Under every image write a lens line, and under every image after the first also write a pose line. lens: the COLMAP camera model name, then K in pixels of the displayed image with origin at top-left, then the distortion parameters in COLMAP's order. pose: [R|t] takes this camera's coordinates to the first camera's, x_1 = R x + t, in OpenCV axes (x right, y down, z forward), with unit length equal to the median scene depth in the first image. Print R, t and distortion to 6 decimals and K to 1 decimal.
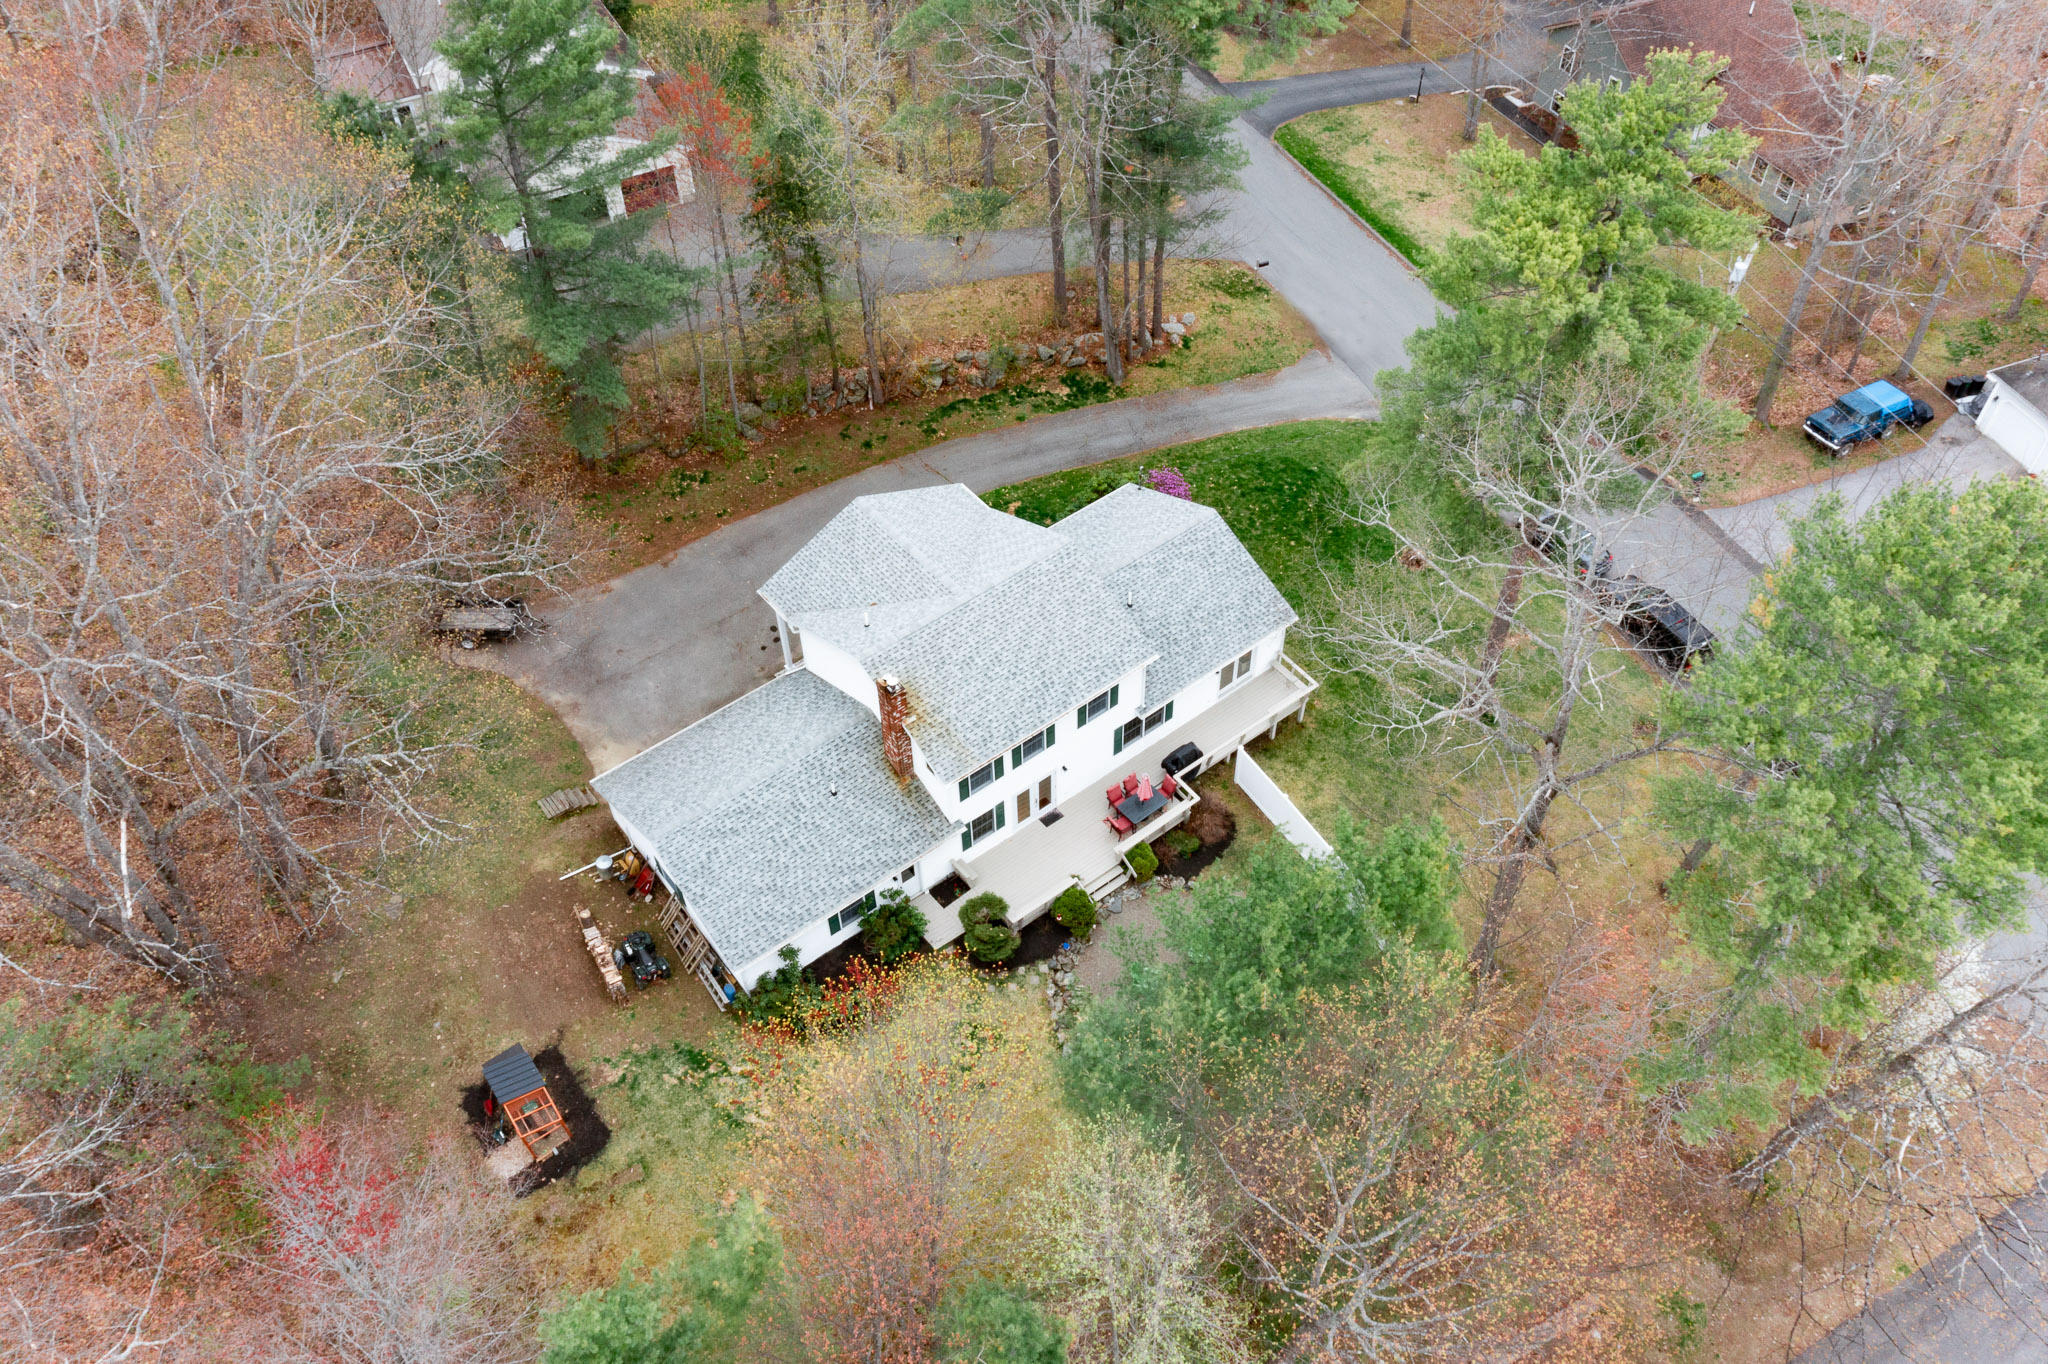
lens RADIAL K [[1608.8, 0, 1024.0], [0, 1608.8, 682.0], [0, 0, 1]] dist [-0.007987, -0.001050]
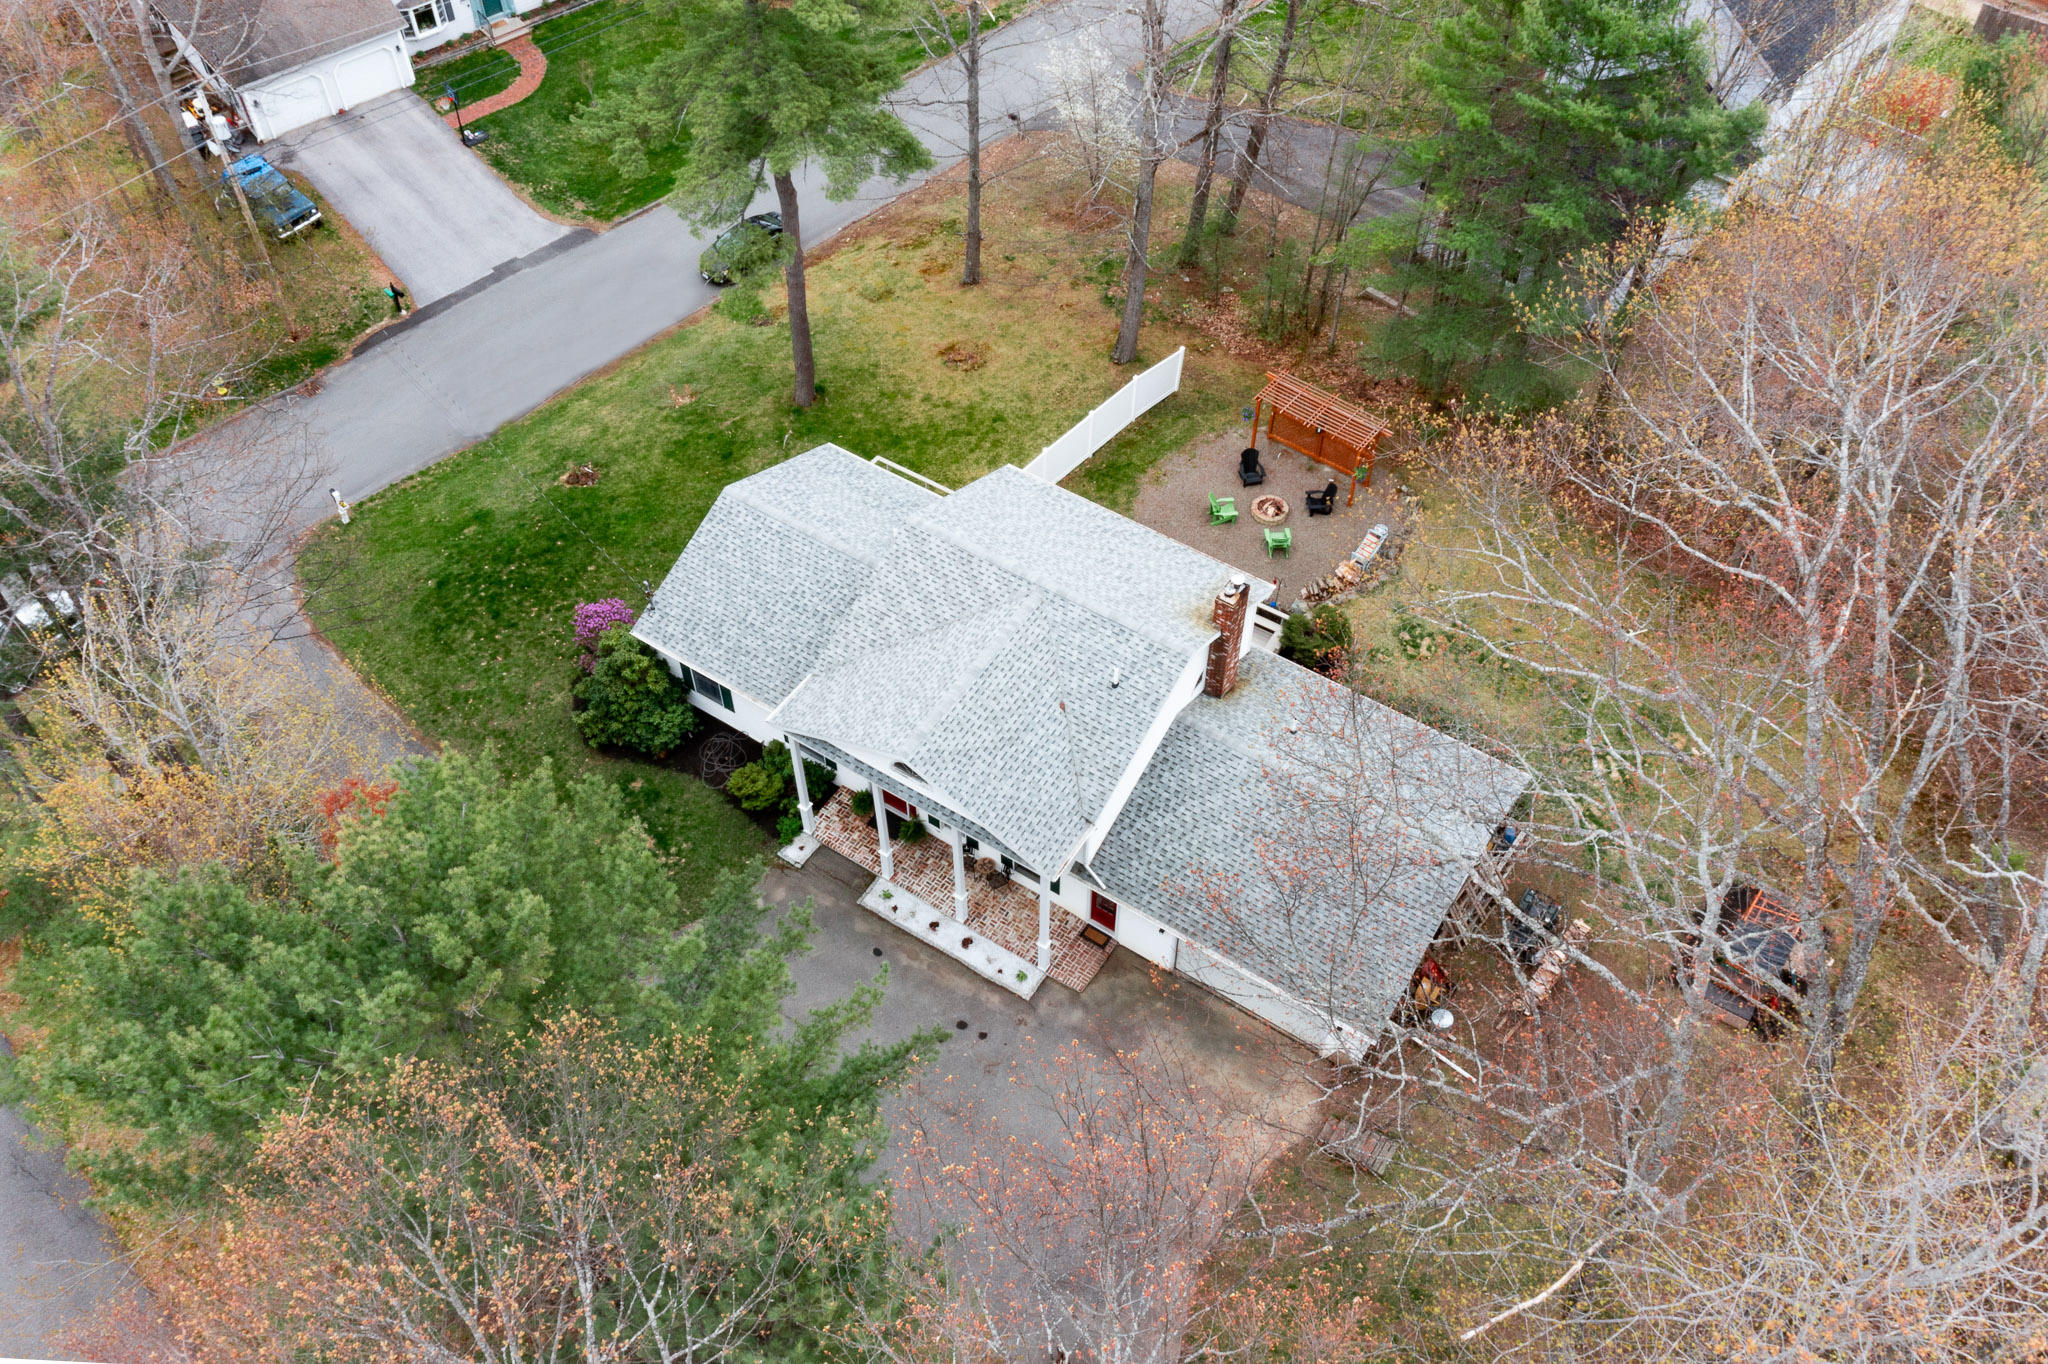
lens RADIAL K [[1712.7, 0, 992.8], [0, 1712.7, 679.6], [0, 0, 1]] dist [-0.010194, -0.000797]
pose [[-0.311954, -0.724840, 0.614241, -0.565414], [0.724943, 0.236290, 0.647012, -0.591481], [-0.614119, 0.647128, 0.451756, 0.651869]]
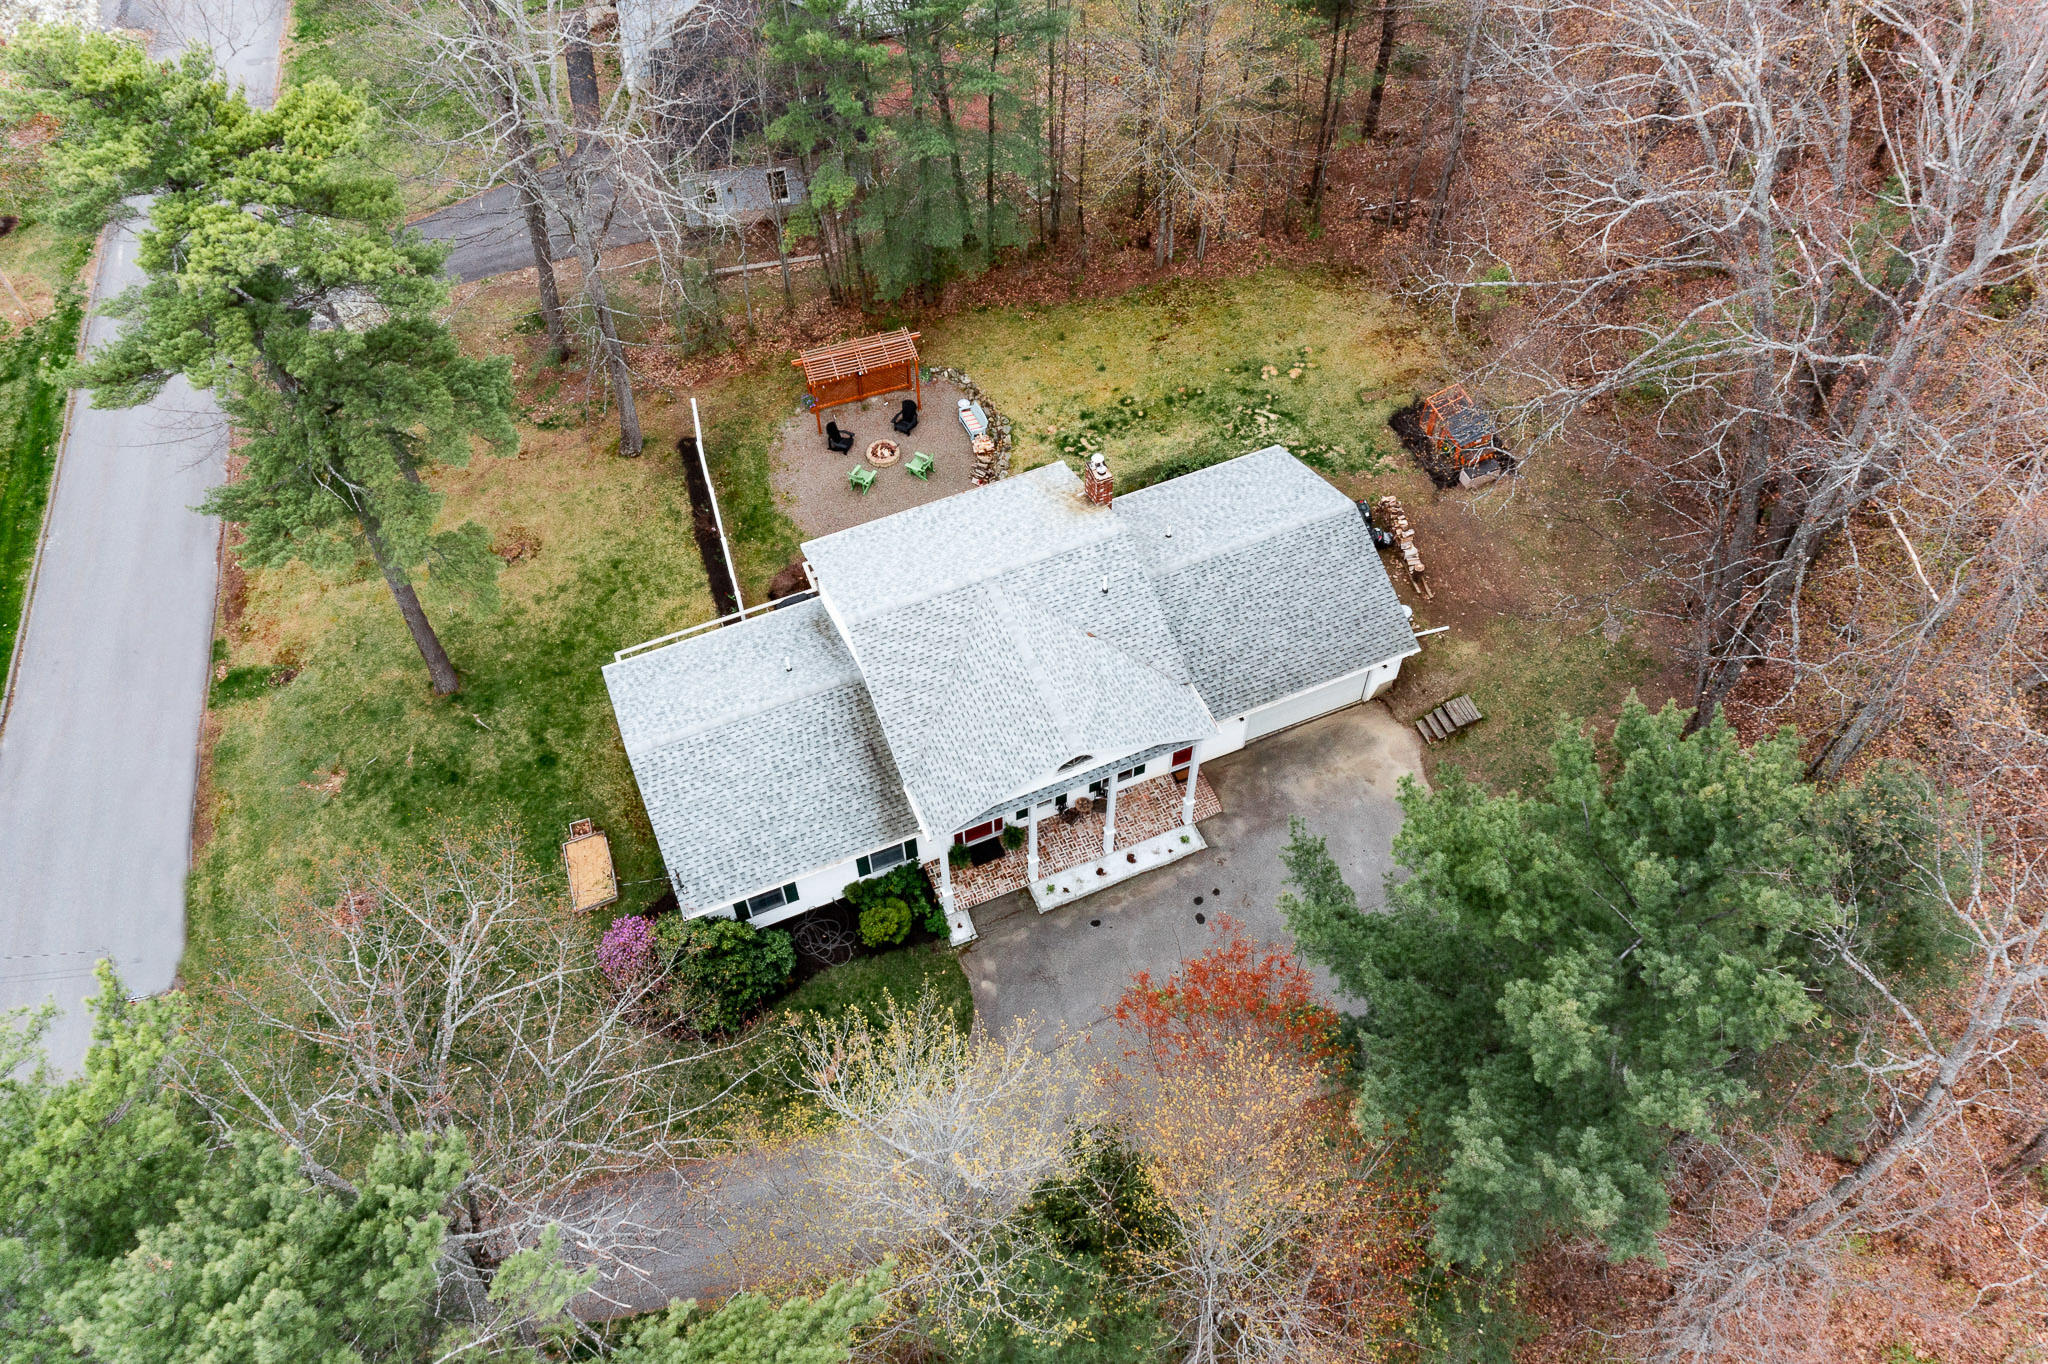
lens RADIAL K [[1608.8, 0, 1024.0], [0, 1608.8, 682.0], [0, 0, 1]] dist [-0.007987, -0.001050]
pose [[-0.964602, -0.196221, 0.176184, -0.215283], [0.216817, -0.209802, 0.953401, -0.875510], [-0.150114, 0.957852, 0.244920, 0.820662]]
